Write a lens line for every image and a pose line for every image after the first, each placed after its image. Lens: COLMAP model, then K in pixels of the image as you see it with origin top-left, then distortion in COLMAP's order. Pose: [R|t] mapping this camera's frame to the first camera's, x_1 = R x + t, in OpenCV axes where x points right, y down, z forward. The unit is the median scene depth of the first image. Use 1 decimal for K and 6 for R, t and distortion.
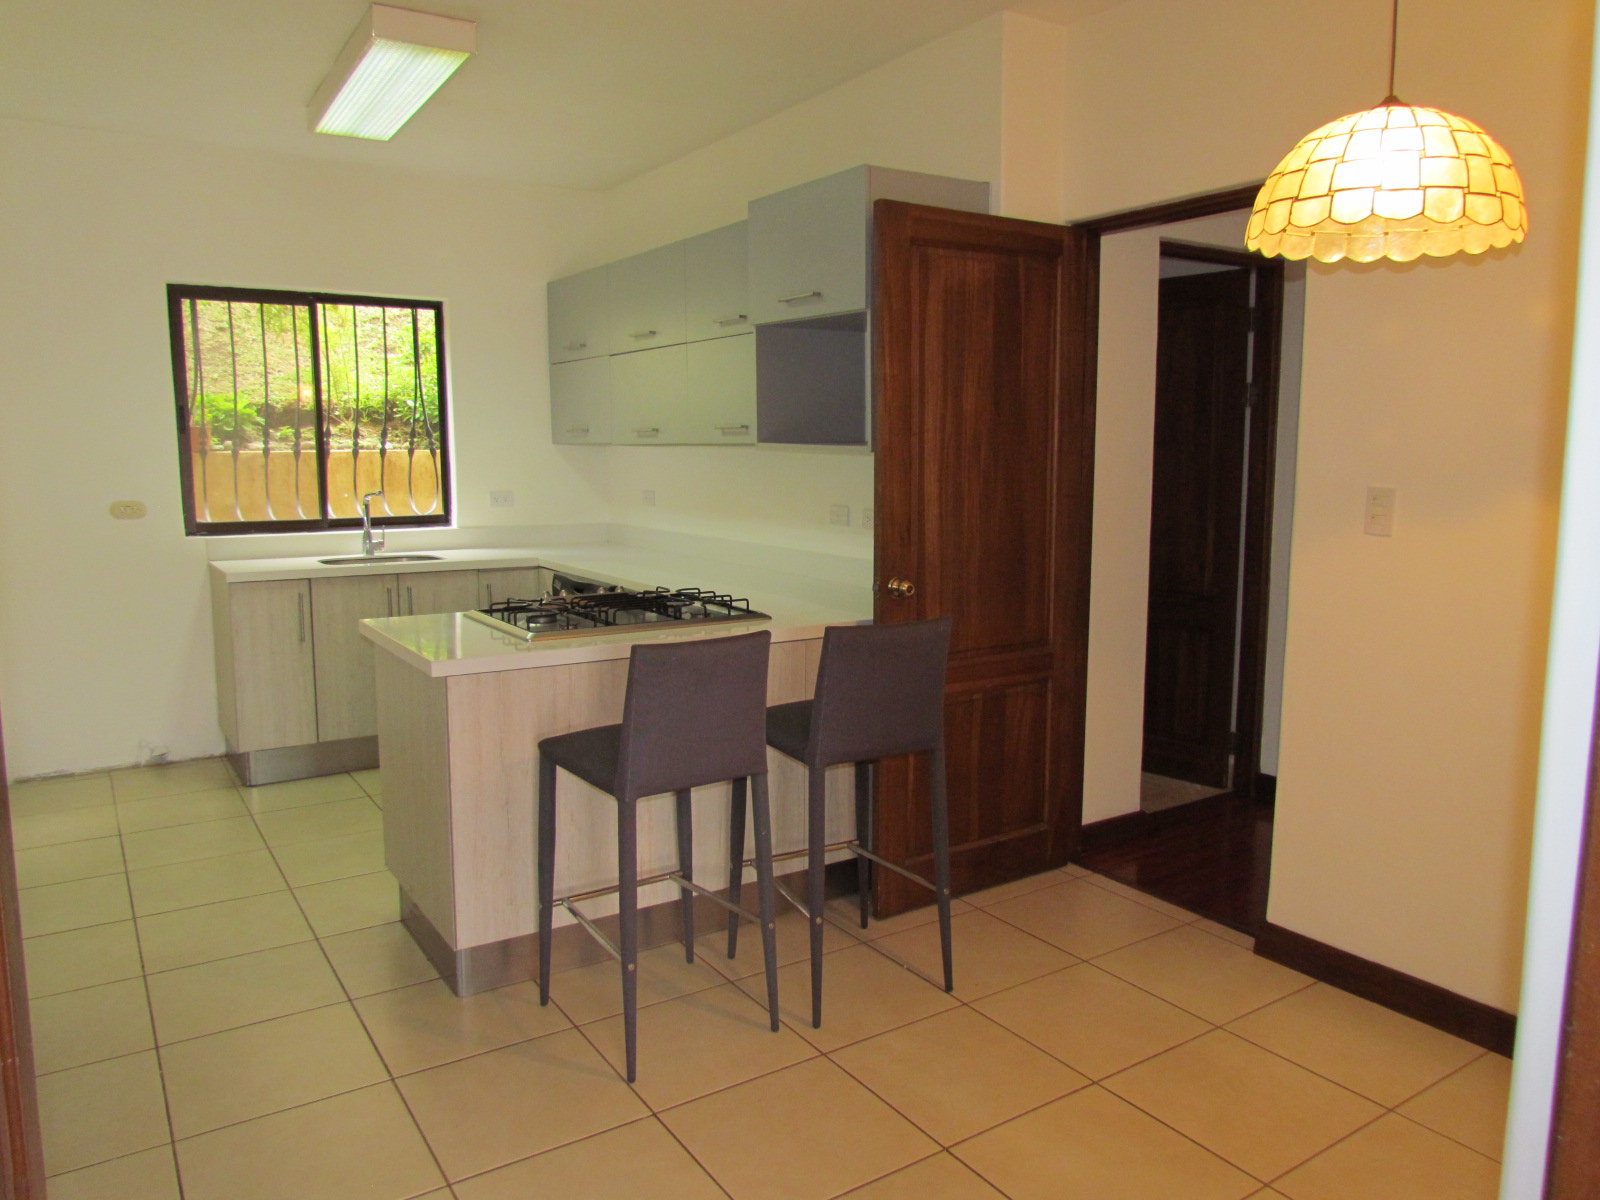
lens RADIAL K [[1145.9, 0, 800.0], [0, 1145.9, 600.0], [0, 0, 1]] dist [-0.004115, 0.003490]
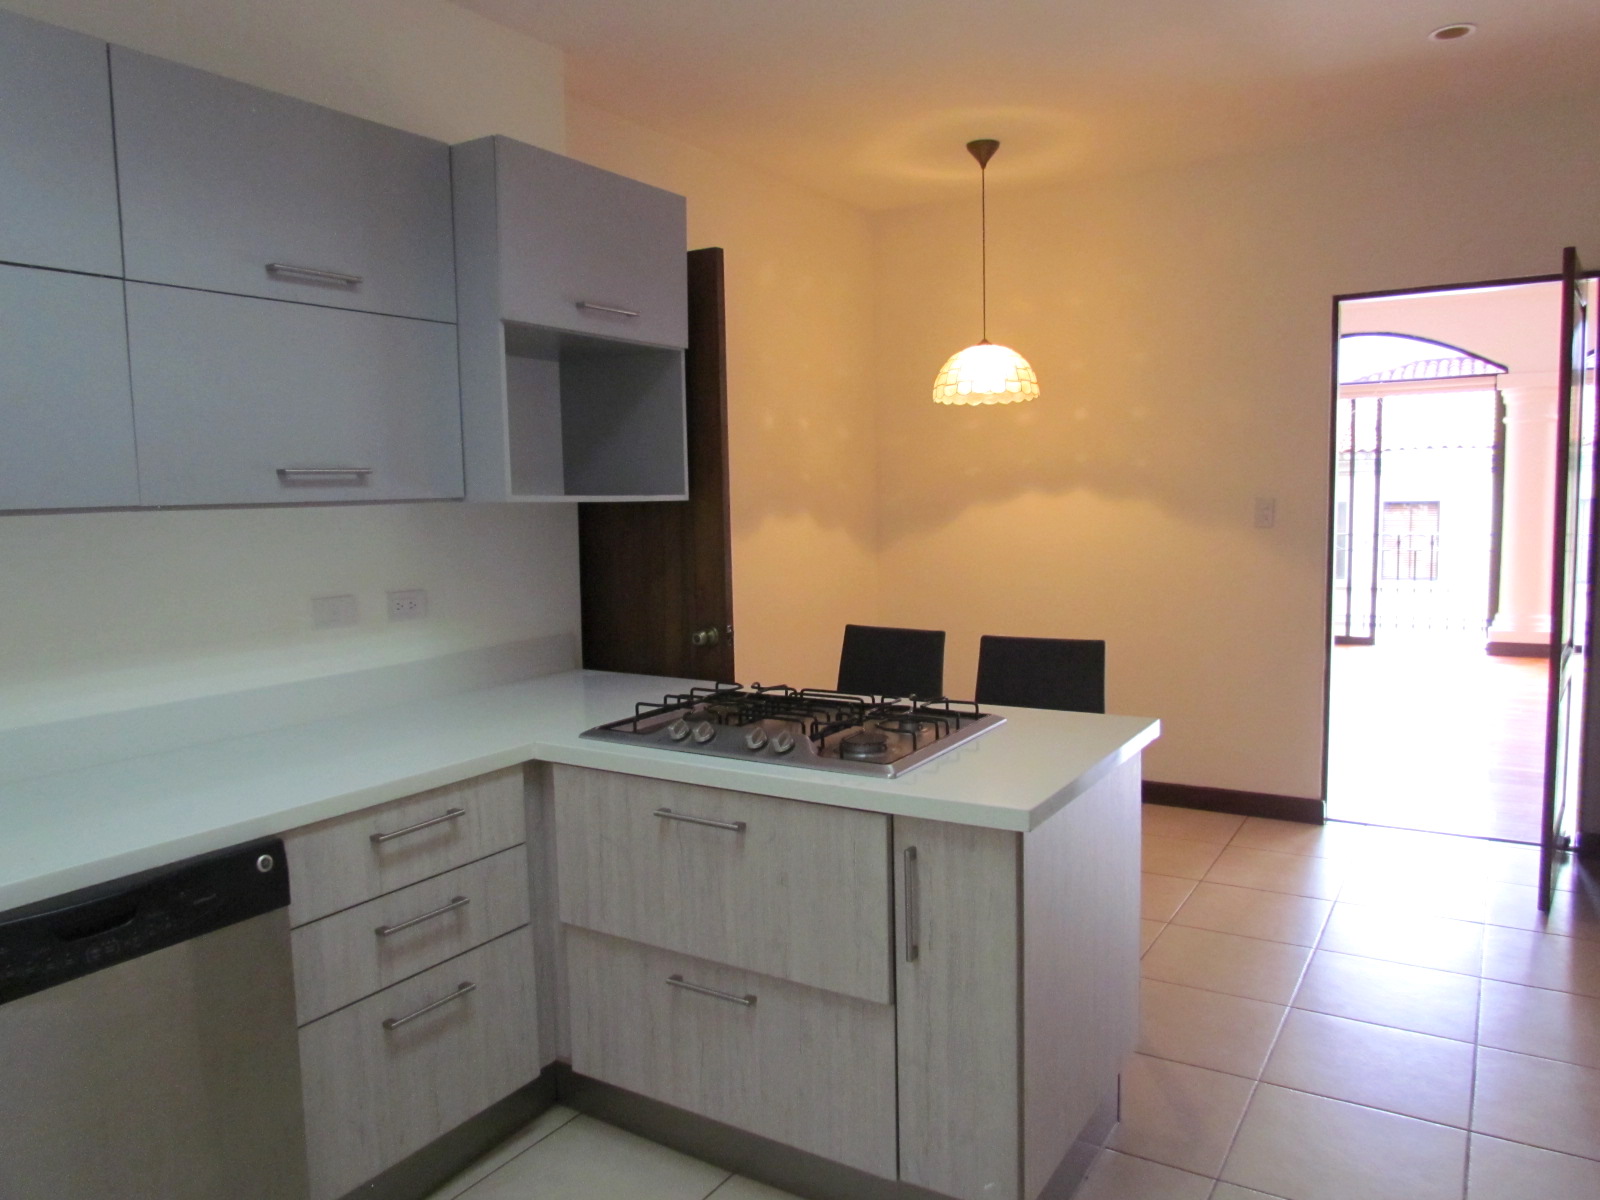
lens RADIAL K [[1145.9, 0, 800.0], [0, 1145.9, 600.0], [0, 0, 1]] dist [-0.004115, 0.003490]
pose [[-0.420778, -0.084474, 0.903222, -0.661878], [0.144755, 0.976645, 0.158777, -0.147891], [-0.895540, 0.197556, -0.398723, 1.050606]]
